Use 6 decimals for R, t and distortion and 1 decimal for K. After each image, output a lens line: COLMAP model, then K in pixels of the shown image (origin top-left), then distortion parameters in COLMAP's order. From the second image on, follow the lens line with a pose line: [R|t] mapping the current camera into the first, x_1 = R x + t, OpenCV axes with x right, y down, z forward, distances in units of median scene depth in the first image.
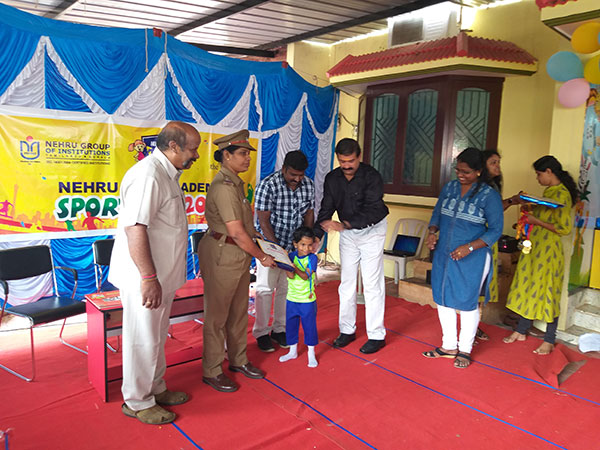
lens RADIAL K [[511.3, 0, 300.0], [0, 511.3, 225.0], [0, 0, 1]] dist [0.100035, -0.102003]
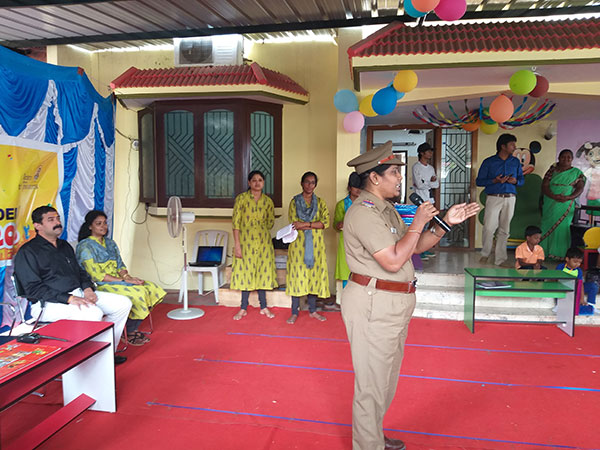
lens RADIAL K [[511.3, 0, 300.0], [0, 511.3, 225.0], [0, 0, 1]] dist [0.100035, -0.102003]
pose [[0.773170, -0.083335, 0.628700, -0.366777], [0.097223, 0.995186, 0.012349, -0.022259], [-0.626702, 0.051576, 0.777550, 0.084163]]
